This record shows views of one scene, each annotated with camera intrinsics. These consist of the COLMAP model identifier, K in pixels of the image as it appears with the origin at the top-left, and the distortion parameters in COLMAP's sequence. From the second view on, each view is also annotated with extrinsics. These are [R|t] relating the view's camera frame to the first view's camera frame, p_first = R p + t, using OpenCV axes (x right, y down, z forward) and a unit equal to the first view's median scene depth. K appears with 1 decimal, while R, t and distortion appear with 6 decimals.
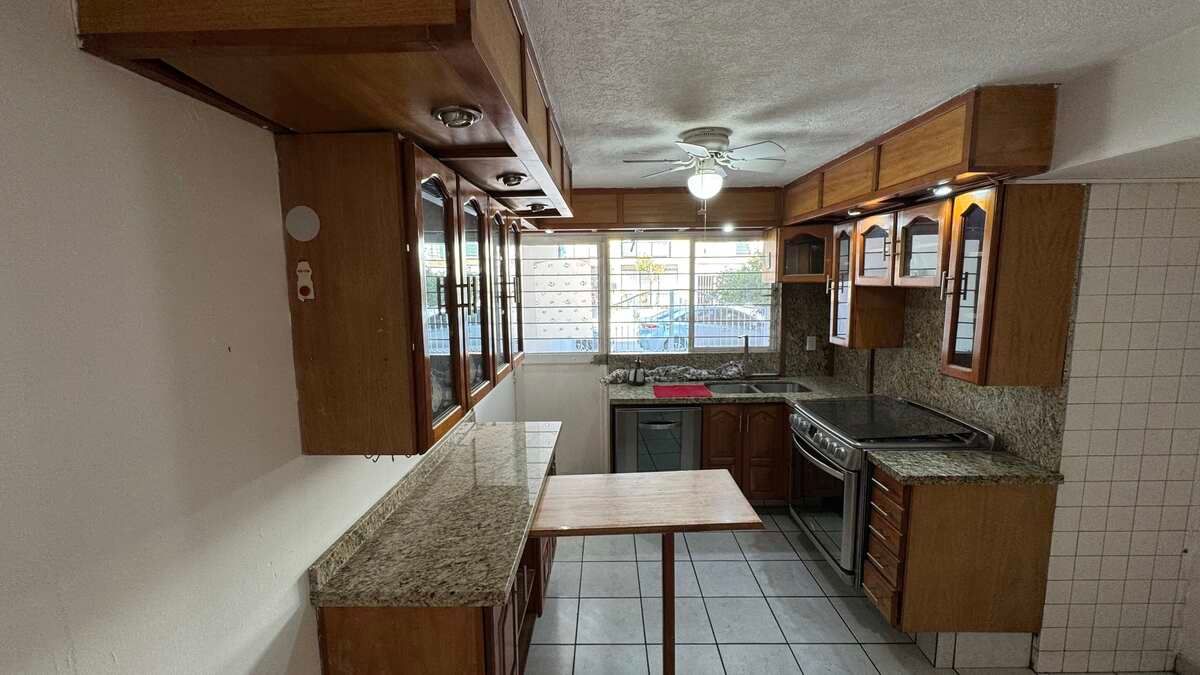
lens RADIAL K [[479.0, 0, 601.5], [0, 479.0, 337.5], [0, 0, 1]] dist [-0.003352, 0.000323]
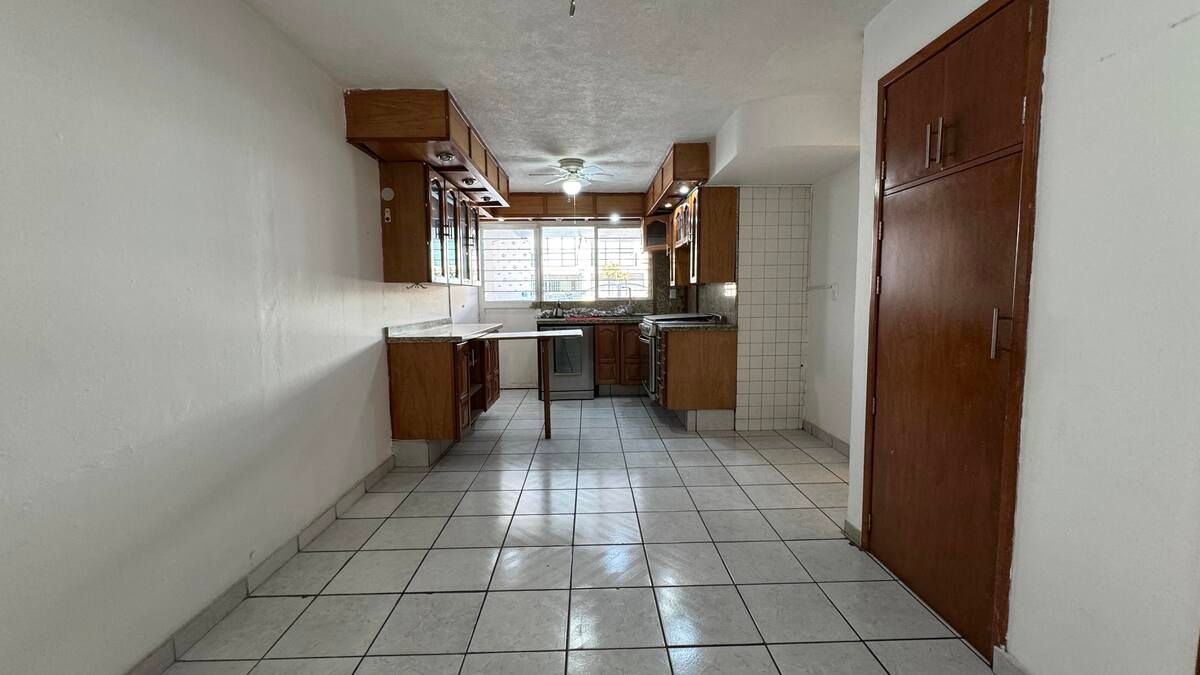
lens RADIAL K [[479.0, 0, 601.5], [0, 479.0, 337.5], [0, 0, 1]] dist [-0.003352, 0.000323]
pose [[0.999316, -0.001526, 0.036956, 0.178468], [0.002833, 0.999371, -0.035350, 0.244999], [-0.036879, 0.035431, 0.998691, -0.630114]]
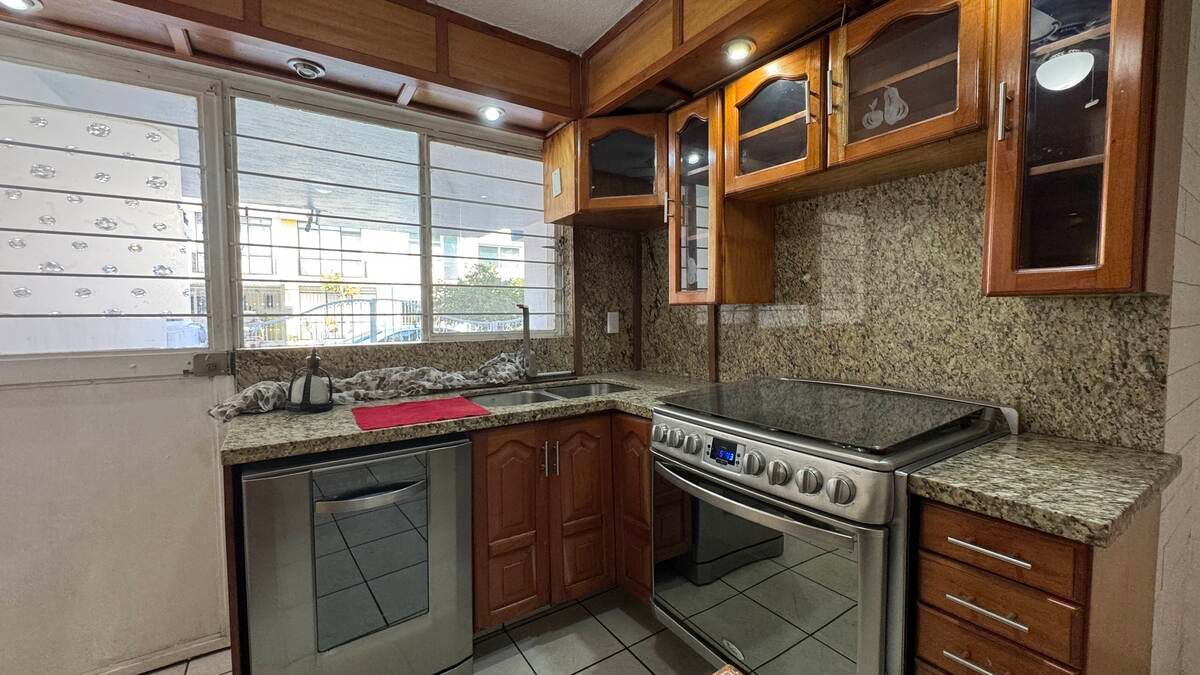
lens RADIAL K [[479.0, 0, 601.5], [0, 479.0, 337.5], [0, 0, 1]] dist [-0.003352, 0.000323]
pose [[0.826311, -0.021267, 0.562812, 0.053977], [0.063288, 0.996464, -0.055265, 0.081900], [-0.559646, 0.081286, 0.824736, 0.539587]]
